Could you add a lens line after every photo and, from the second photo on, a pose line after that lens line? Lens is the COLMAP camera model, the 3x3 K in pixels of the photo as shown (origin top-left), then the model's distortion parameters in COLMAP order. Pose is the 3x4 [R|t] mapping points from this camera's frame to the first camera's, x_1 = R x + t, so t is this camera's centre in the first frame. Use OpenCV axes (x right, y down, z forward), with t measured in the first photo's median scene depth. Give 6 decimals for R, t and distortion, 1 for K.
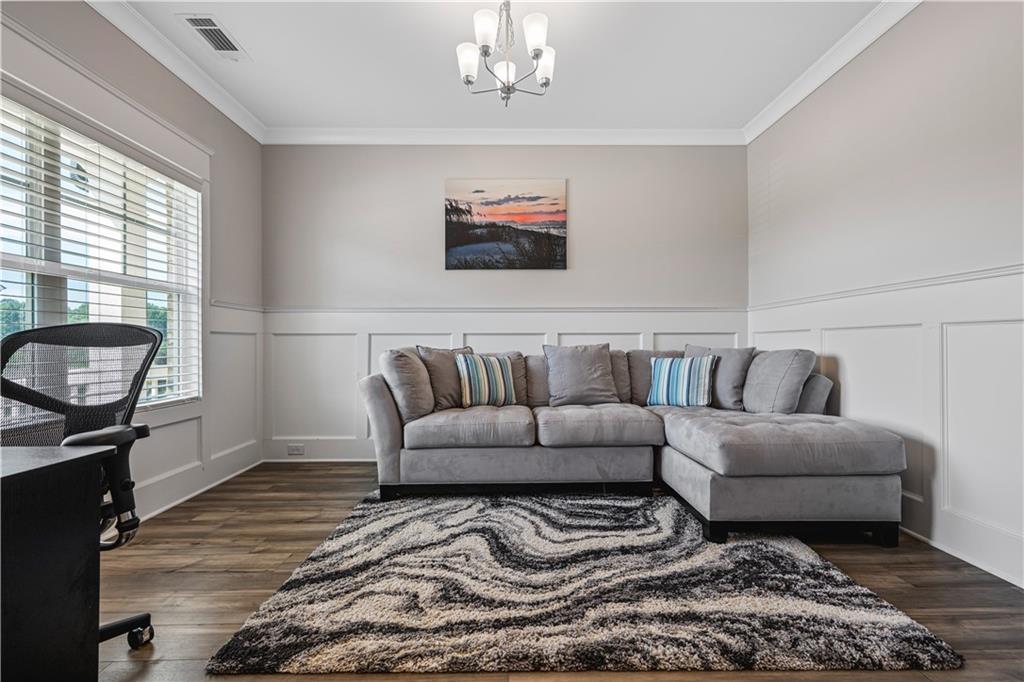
lens RADIAL K [[460.3, 0, 520.6], [0, 460.3, 342.5], [0, 0, 1]] dist [-0.002093, 0.001169]
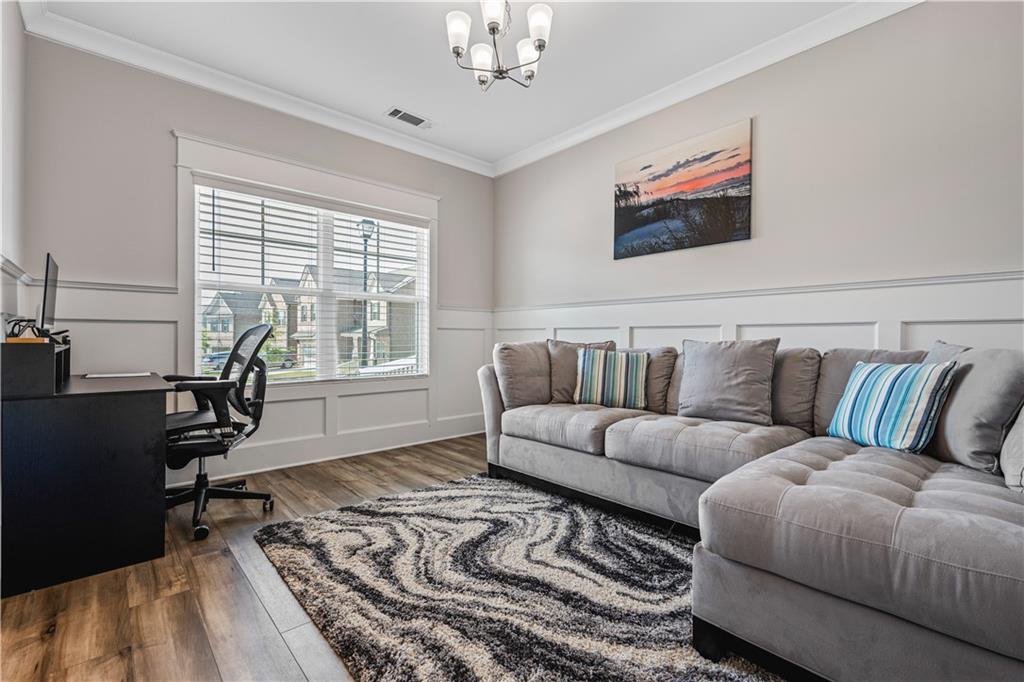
lens RADIAL K [[460.3, 0, 522.8], [0, 460.3, 339.5], [0, 0, 1]] dist [-0.002093, 0.001169]
pose [[0.651323, 0.006789, -0.758770, 0.606854], [-0.003764, 0.999977, 0.005717, 0.001985], [0.758791, -0.000867, 0.651333, 0.331795]]
